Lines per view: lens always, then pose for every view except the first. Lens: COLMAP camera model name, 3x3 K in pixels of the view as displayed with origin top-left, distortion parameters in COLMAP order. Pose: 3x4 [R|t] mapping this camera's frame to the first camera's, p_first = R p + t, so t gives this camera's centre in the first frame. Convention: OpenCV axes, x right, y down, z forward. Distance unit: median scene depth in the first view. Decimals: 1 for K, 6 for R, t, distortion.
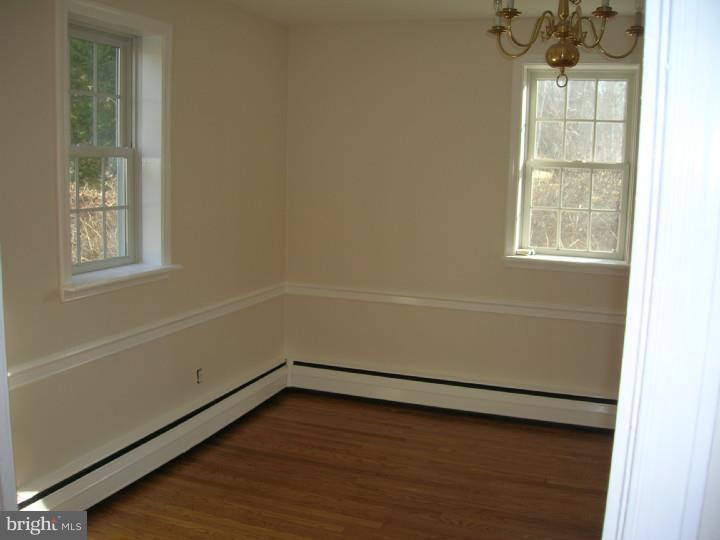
lens RADIAL K [[727.3, 0, 360.0], [0, 727.3, 270.0], [0, 0, 1]] dist [-0.218737, 0.135446]
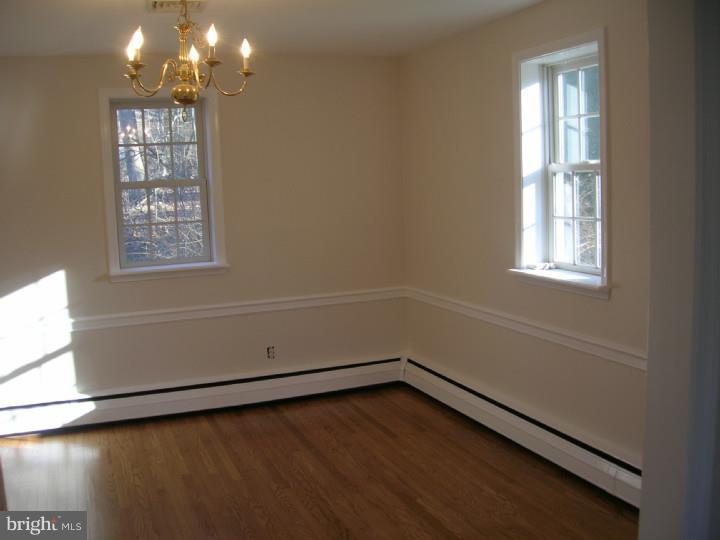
lens RADIAL K [[727.3, 0, 360.0], [0, 727.3, 270.0], [0, 0, 1]] dist [-0.218737, 0.135446]
pose [[0.674510, 0.039381, -0.737214, 0.892445], [-0.051828, 0.998638, 0.005927, -0.014994], [0.736444, 0.034210, 0.675633, 0.264962]]
